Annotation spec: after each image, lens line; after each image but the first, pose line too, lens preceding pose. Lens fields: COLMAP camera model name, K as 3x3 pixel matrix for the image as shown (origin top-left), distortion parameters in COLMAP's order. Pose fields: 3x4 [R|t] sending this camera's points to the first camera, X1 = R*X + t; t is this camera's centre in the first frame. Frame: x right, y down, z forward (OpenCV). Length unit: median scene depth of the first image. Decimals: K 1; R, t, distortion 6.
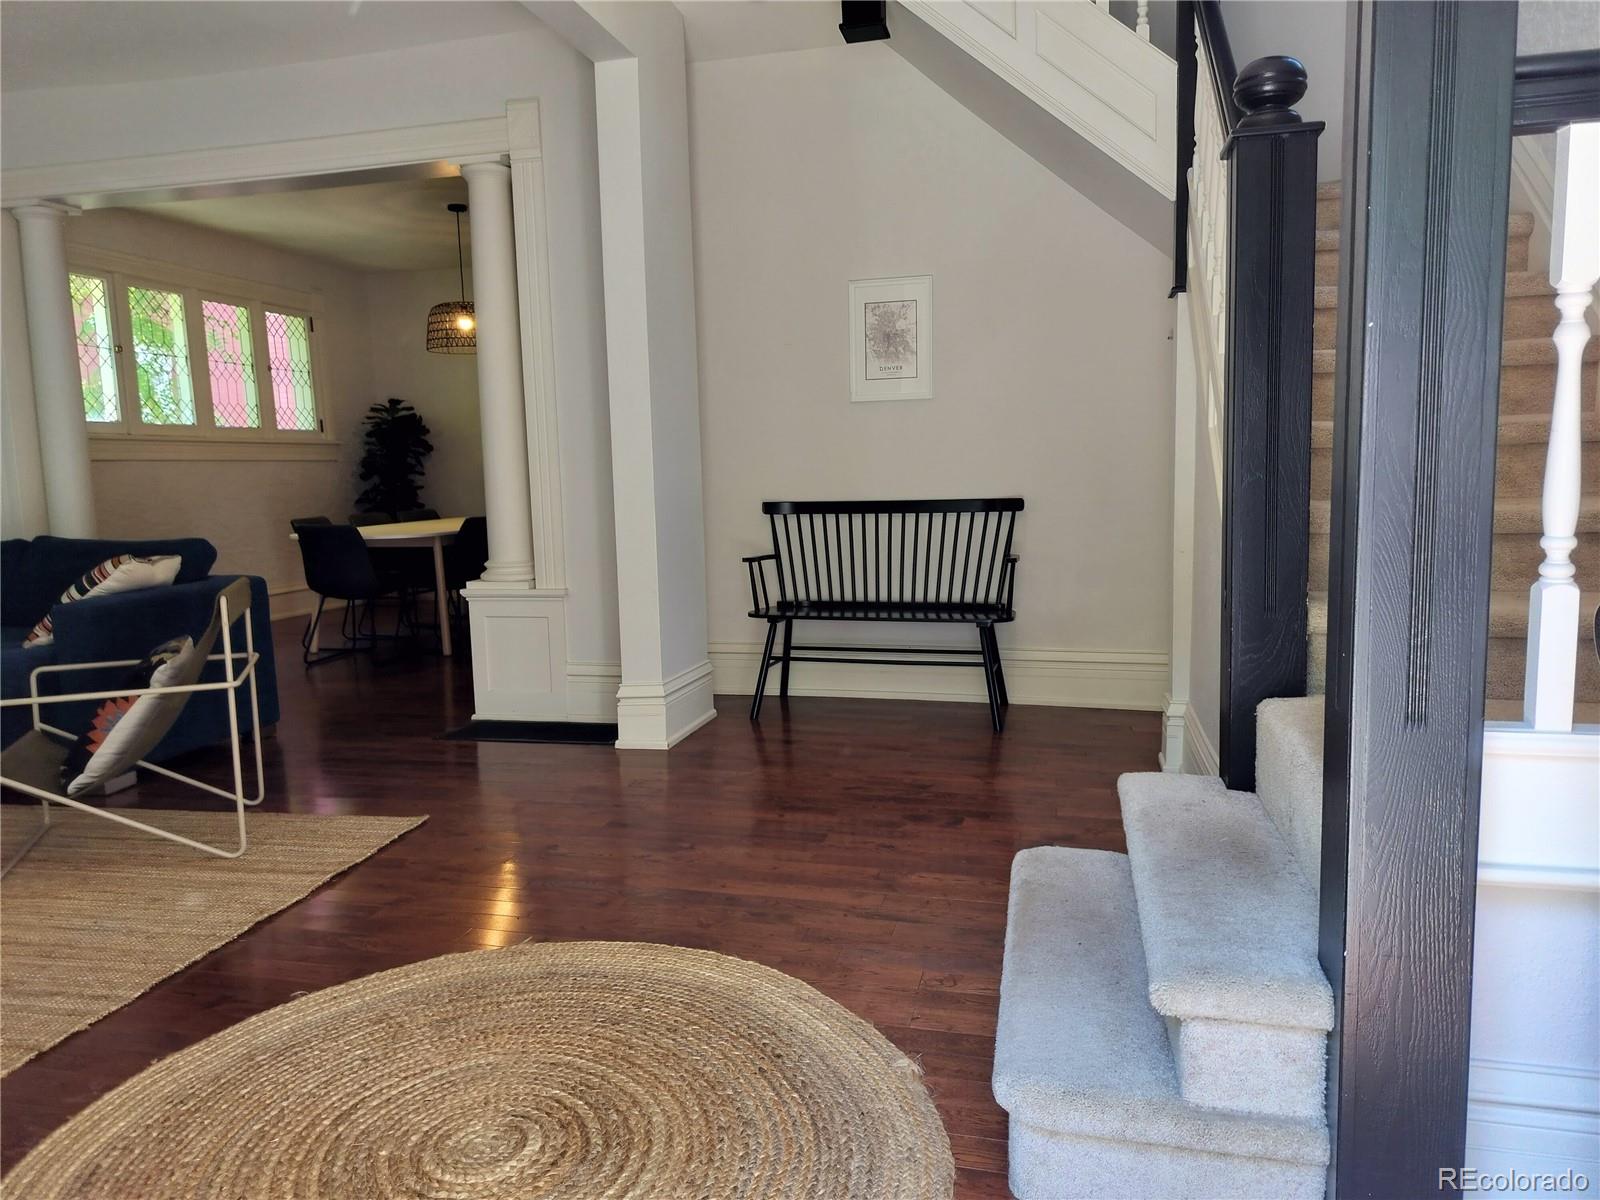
lens RADIAL K [[1141.9, 0, 800.0], [0, 1141.9, 600.0], [0, 0, 1]] dist [0.069014, -0.099924]
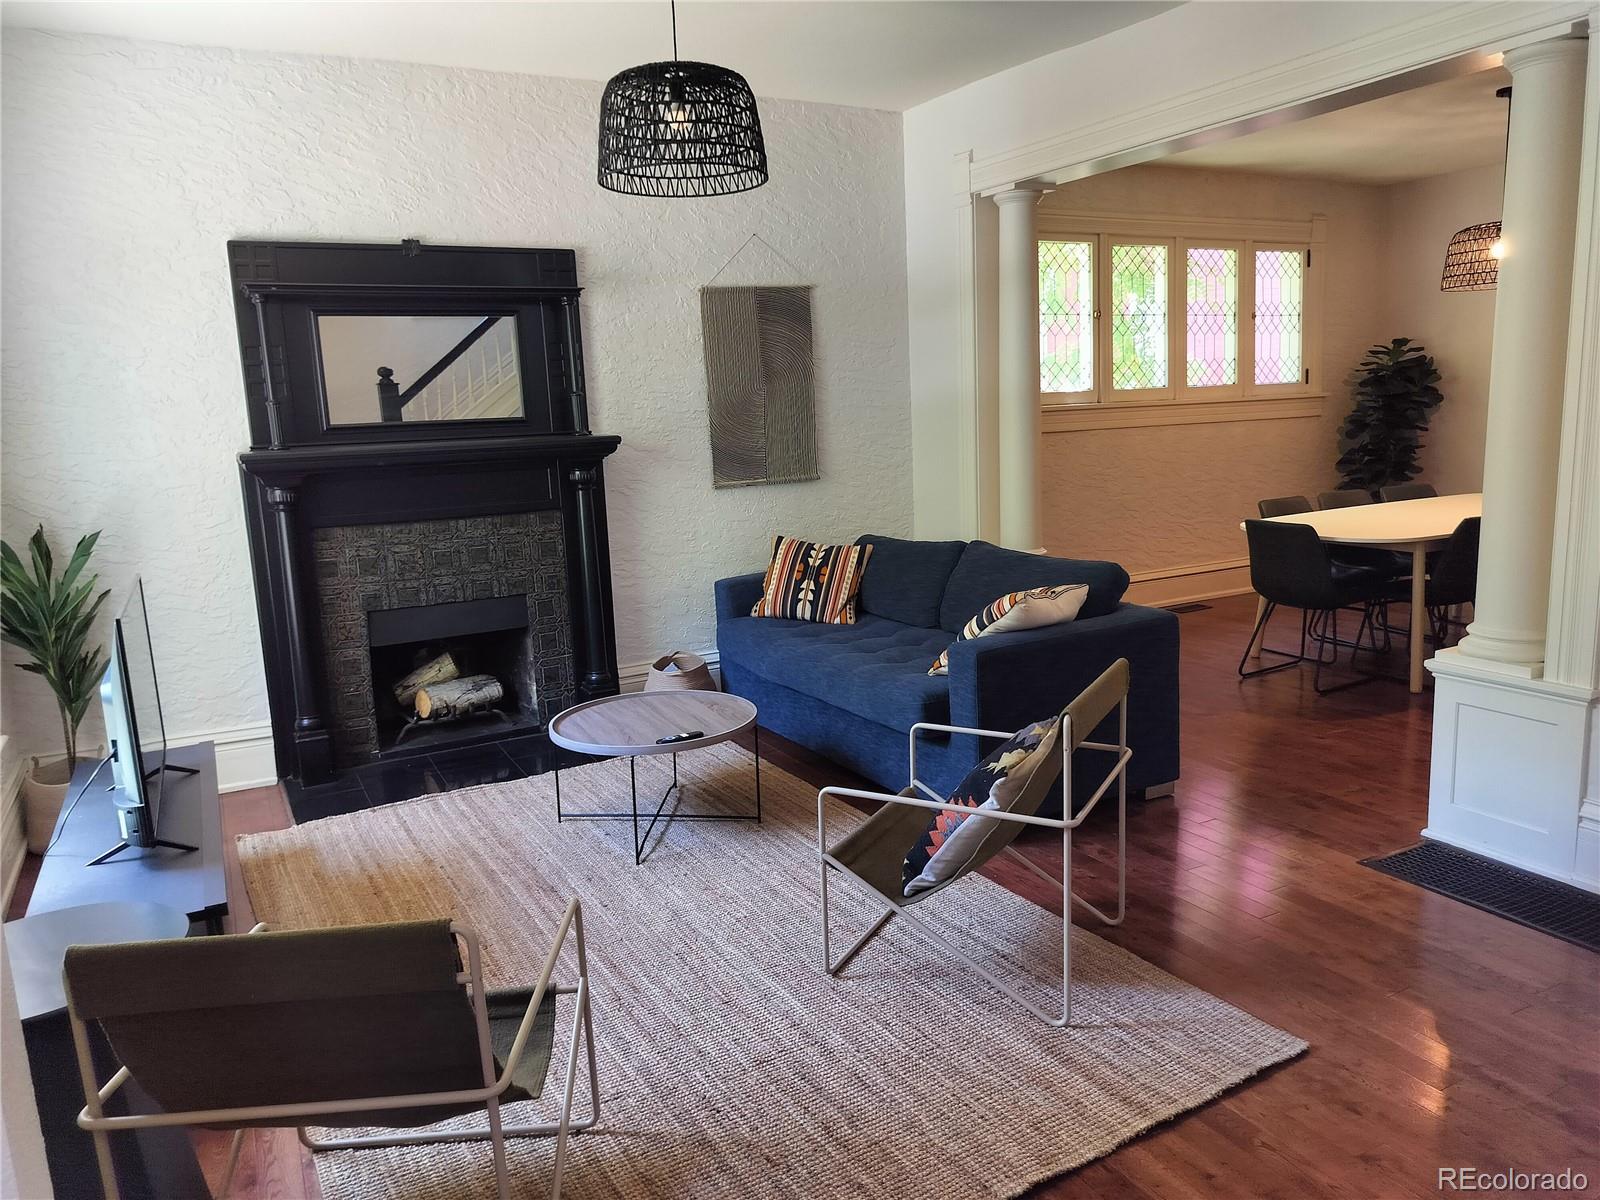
lens RADIAL K [[1141.9, 0, 800.0], [0, 1141.9, 600.0], [0, 0, 1]] dist [0.069014, -0.099924]
pose [[0.678673, 0.125487, -0.723640, -0.025910], [-0.061538, 0.991546, 0.114231, -0.068585], [0.731858, -0.032994, 0.680658, 0.138678]]
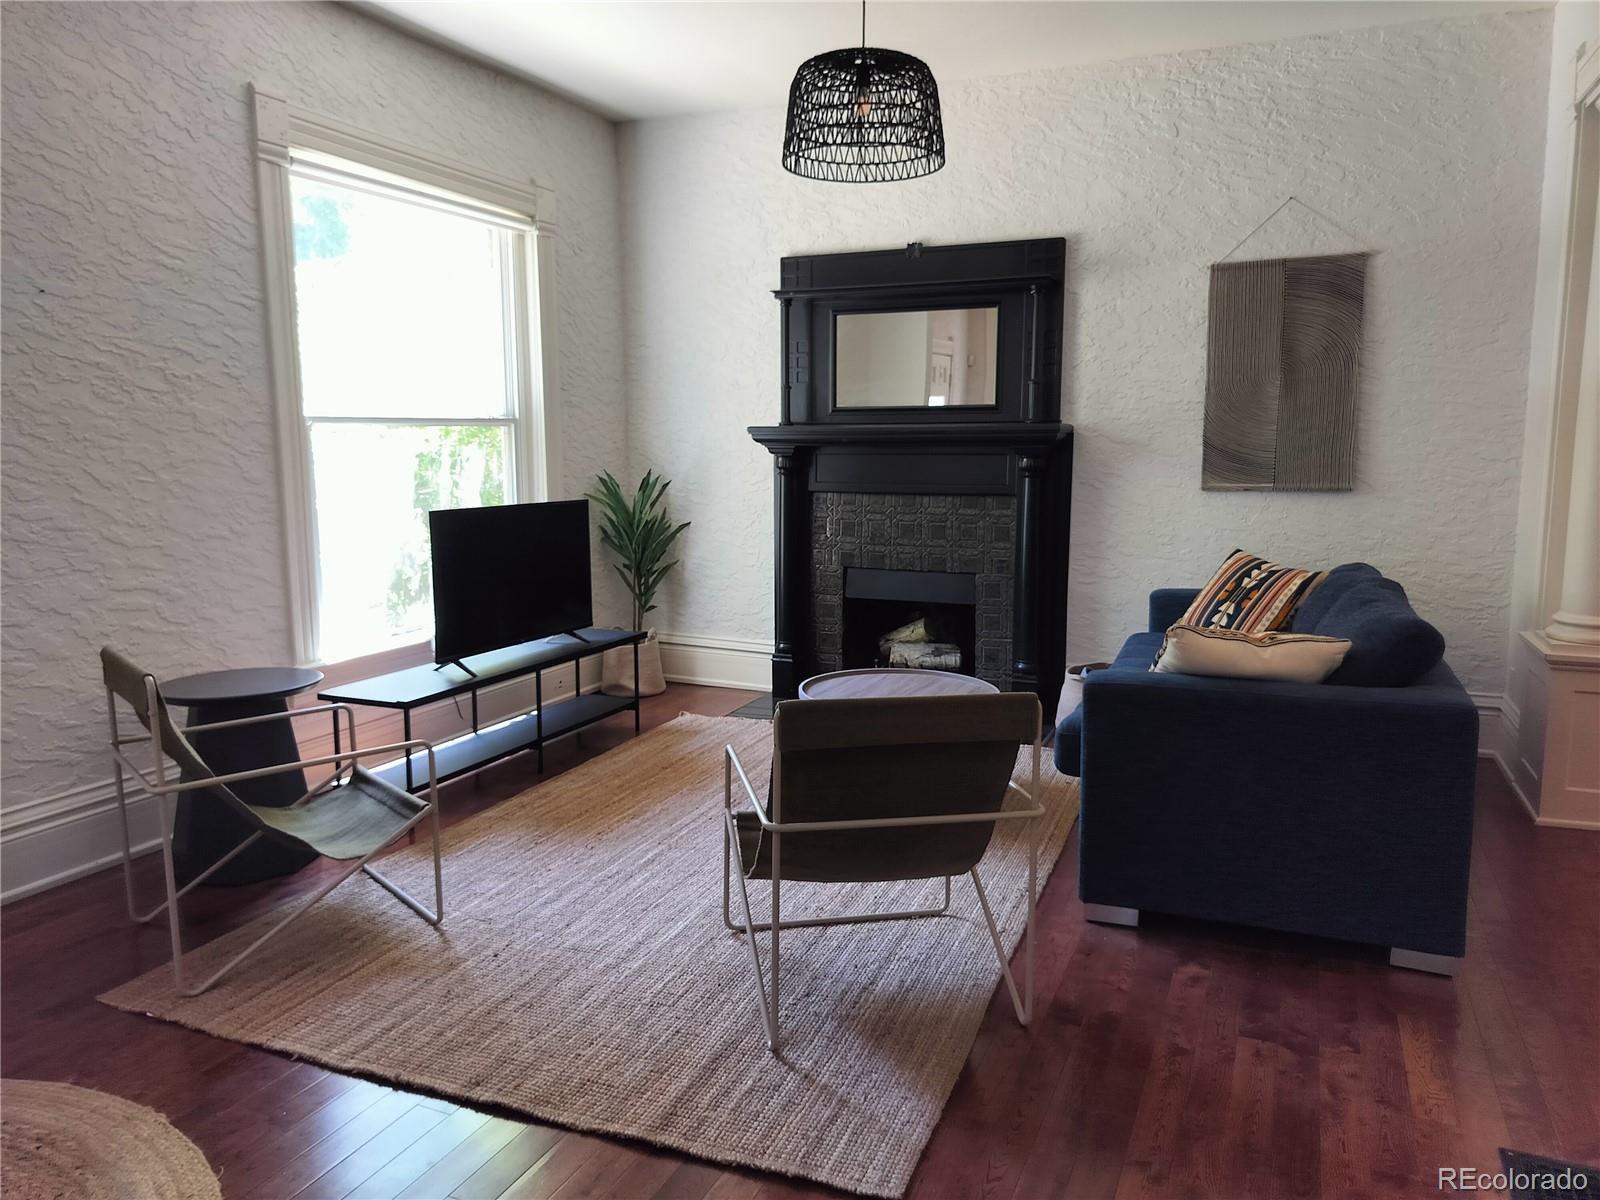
lens RADIAL K [[1141.9, 0, 800.0], [0, 1141.9, 600.0], [0, 0, 1]] dist [0.069014, -0.099924]
pose [[-0.159571, 0.164995, -0.973300, 0.081254], [-0.108927, 0.976971, 0.183476, -0.086513], [0.981158, 0.135296, -0.137924, 0.472689]]
